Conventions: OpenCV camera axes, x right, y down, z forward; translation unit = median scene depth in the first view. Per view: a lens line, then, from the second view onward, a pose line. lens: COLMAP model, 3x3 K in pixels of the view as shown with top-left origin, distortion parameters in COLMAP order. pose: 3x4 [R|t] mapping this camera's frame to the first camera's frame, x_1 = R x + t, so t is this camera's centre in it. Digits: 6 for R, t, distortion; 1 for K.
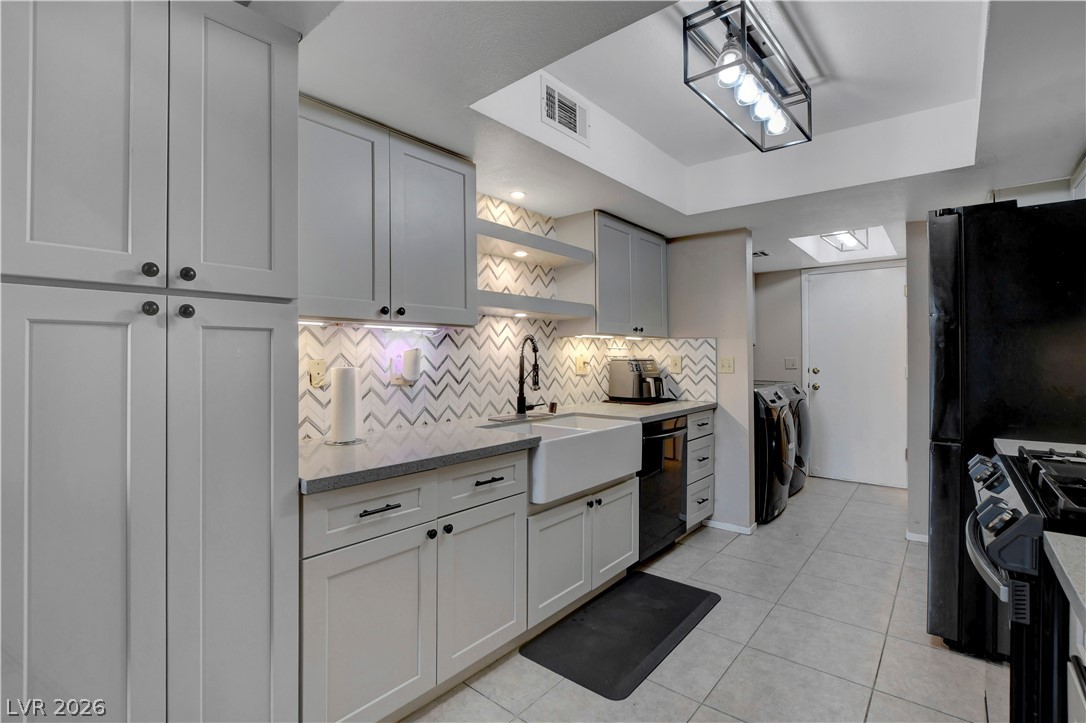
lens RADIAL K [[494.6, 0, 543.0], [0, 494.6, 361.5], [0, 0, 1]] dist [-0.038079, 0.000210]
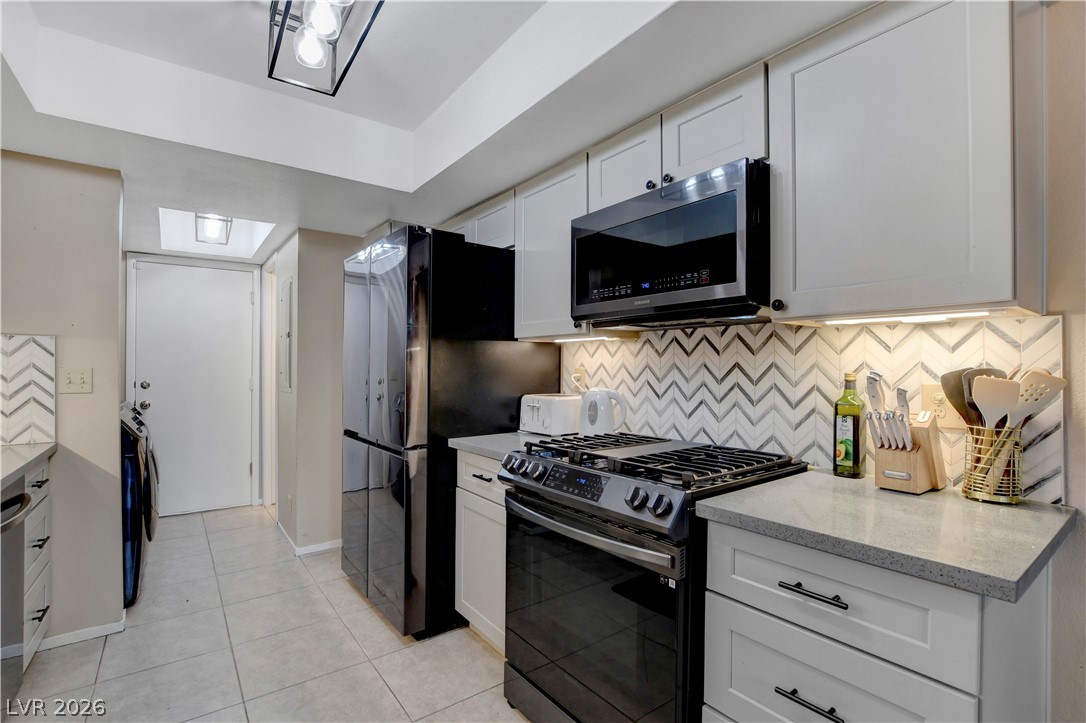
lens RADIAL K [[499.6, 0, 541.4], [0, 499.6, 371.4], [0, 0, 1]] dist [-0.027001, -0.000160]
pose [[0.225559, -0.007378, 0.974202, -0.120987], [0.008119, 0.999951, 0.005693, -0.003368], [-0.974196, 0.006626, 0.225608, 0.356822]]
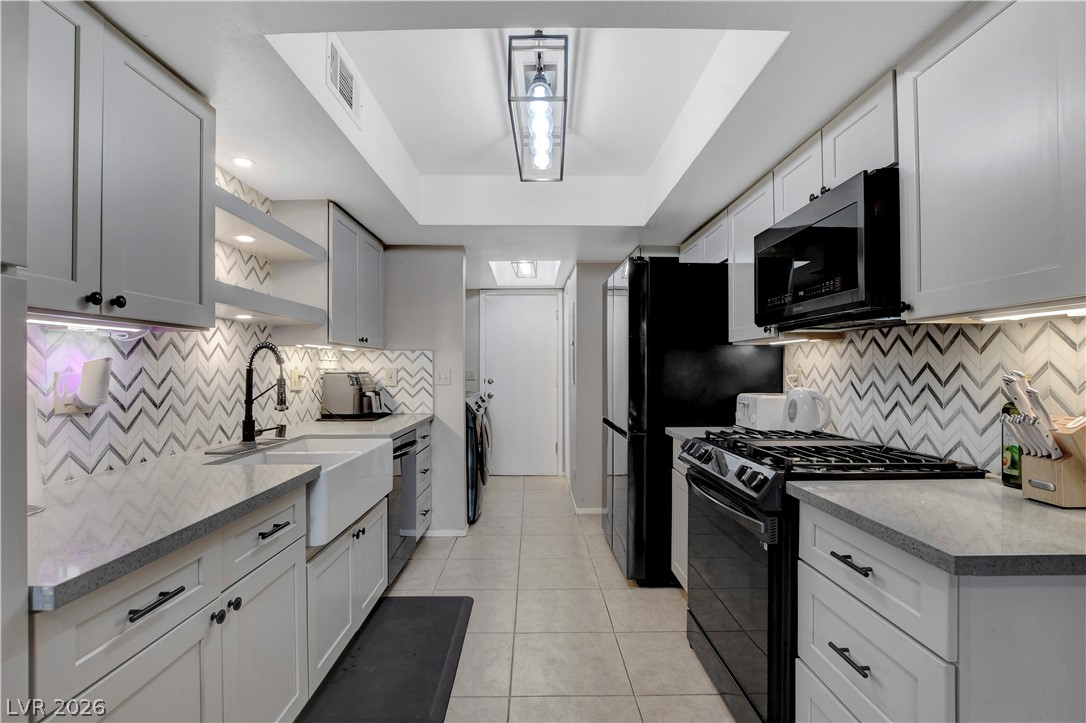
lens RADIAL K [[502.4, 0, 536.9], [0, 502.4, 382.7], [0, 0, 1]] dist [-0.024906, 0.000457]
pose [[0.759447, -0.020258, 0.650253, -0.202257], [0.008832, 0.999744, 0.020831, -0.001260], [-0.650509, -0.010077, 0.759432, 0.092097]]
